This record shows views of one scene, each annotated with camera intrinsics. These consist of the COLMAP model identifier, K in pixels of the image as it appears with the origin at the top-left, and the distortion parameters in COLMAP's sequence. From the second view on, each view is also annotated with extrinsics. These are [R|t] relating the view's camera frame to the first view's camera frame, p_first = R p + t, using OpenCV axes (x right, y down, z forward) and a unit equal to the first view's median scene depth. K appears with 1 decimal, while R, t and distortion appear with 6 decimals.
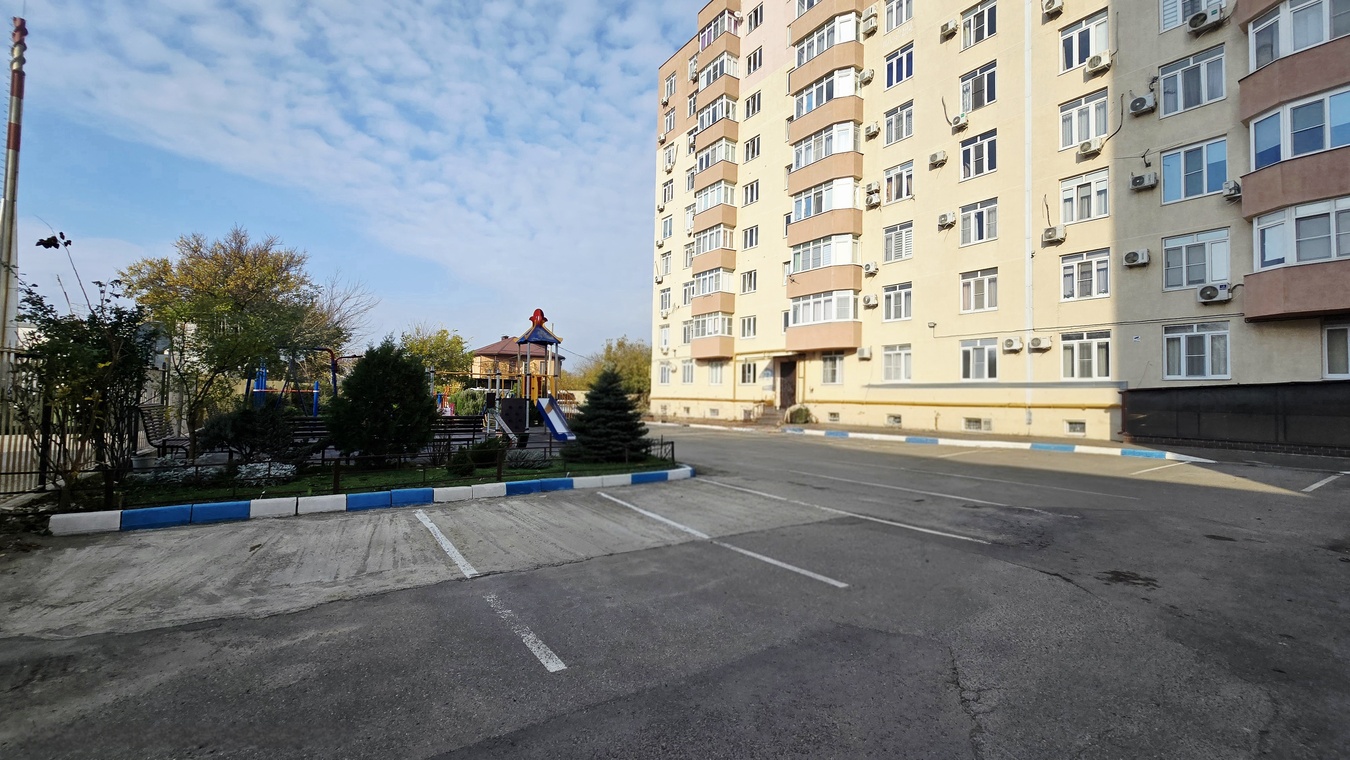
lens RADIAL K [[545.7, 0, 674.3], [0, 545.7, 374.3], [0, 0, 1]] dist [-0.003104, 0.001000]
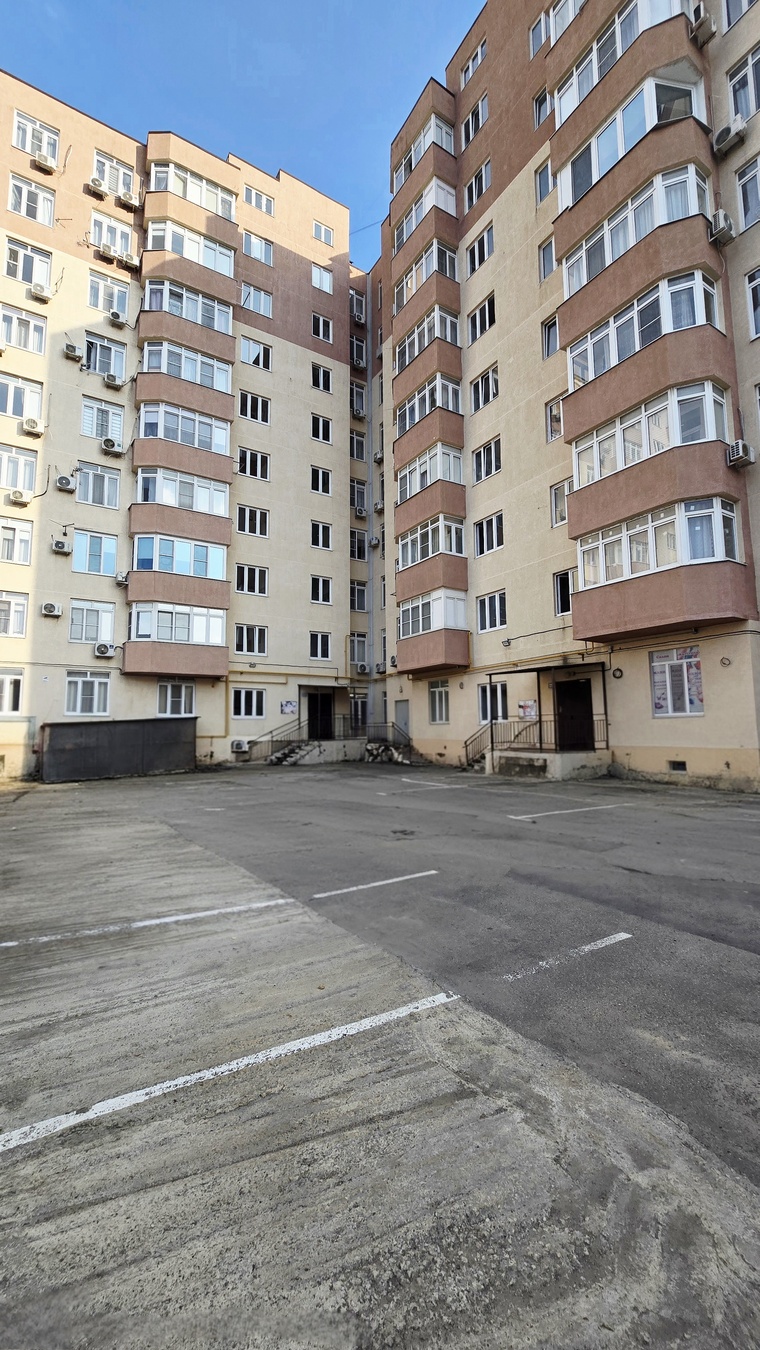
lens RADIAL K [[545.7, 0, 387.4], [0, 545.7, 671.6], [0, 0, 1]] dist [-0.003104, 0.001000]
pose [[0.025003, 0.088285, 0.995781, -0.290645], [-0.031790, 0.995659, -0.087476, -0.003659], [-0.999182, -0.029469, 0.027701, 0.267413]]
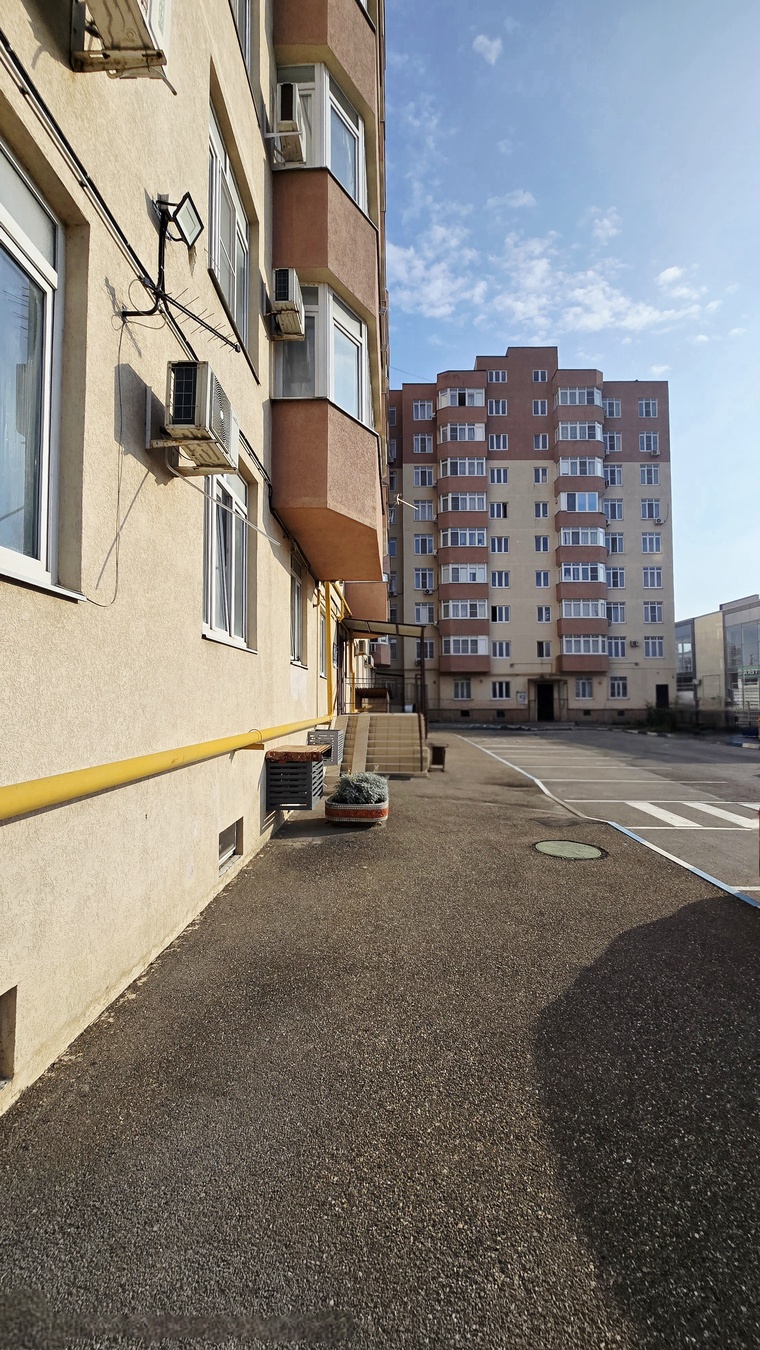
lens RADIAL K [[545.7, 0, 383.8], [0, 545.7, 675.8], [0, 0, 1]] dist [-0.003104, 0.001000]
pose [[-0.820218, 0.006739, 0.572012, -0.117318], [-0.039460, 0.996882, -0.068327, 0.130479], [-0.570689, -0.078615, -0.817395, 3.601931]]
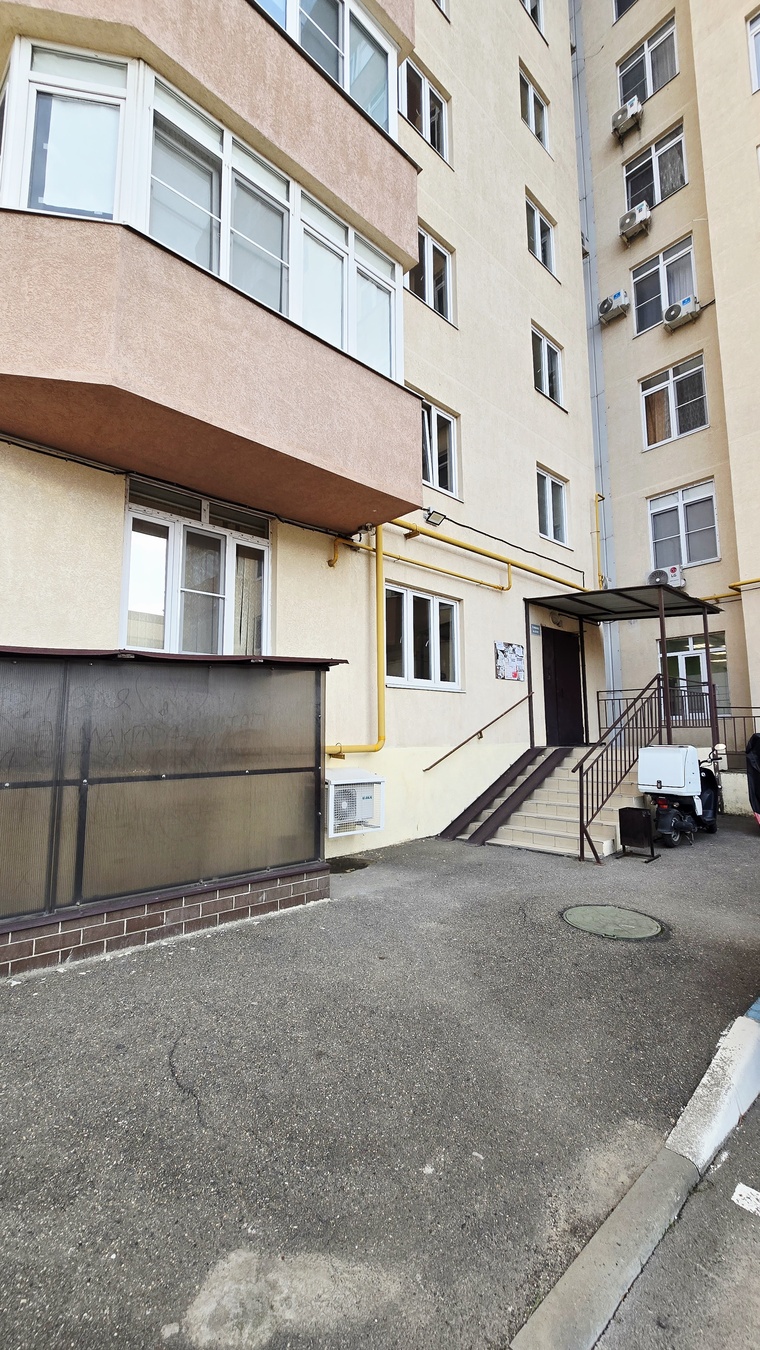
lens RADIAL K [[545.7, 0, 377.3], [0, 545.7, 675.8], [0, 0, 1]] dist [-0.003104, 0.001000]
pose [[-0.151076, 0.090051, 0.984412, 0.739390], [-0.035199, 0.994721, -0.096396, 0.037986], [-0.987895, -0.049213, -0.147109, 0.774444]]
